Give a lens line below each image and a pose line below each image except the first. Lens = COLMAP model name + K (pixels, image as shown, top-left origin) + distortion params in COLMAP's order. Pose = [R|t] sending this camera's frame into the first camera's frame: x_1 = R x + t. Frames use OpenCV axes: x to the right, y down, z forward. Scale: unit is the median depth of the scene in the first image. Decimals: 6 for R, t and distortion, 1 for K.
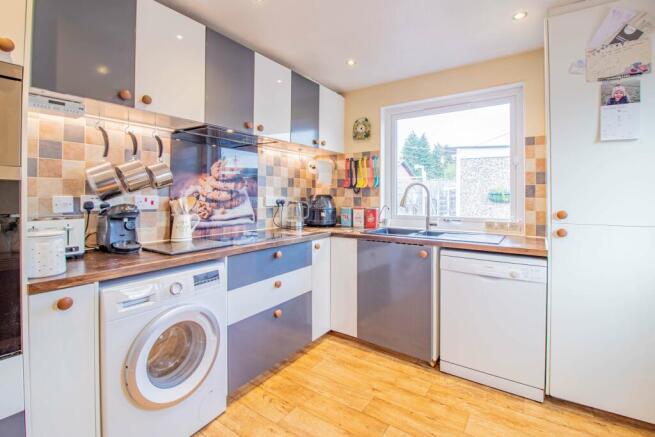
lens RADIAL K [[308.3, 0, 327.0], [0, 308.3, 196.1], [0, 0, 1]] dist [-0.000131, 0.000022]
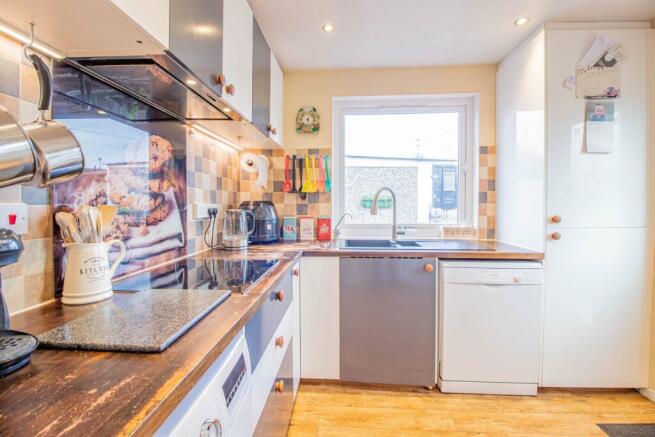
lens RADIAL K [[305.3, 0, 325.2], [0, 305.3, 211.4], [0, 0, 1]] dist [-0.001577, -0.000433]
pose [[0.859313, -0.017629, 0.511146, -0.327791], [0.003567, 0.999588, 0.028478, 0.000563], [-0.511437, -0.022648, 0.859022, 0.345687]]
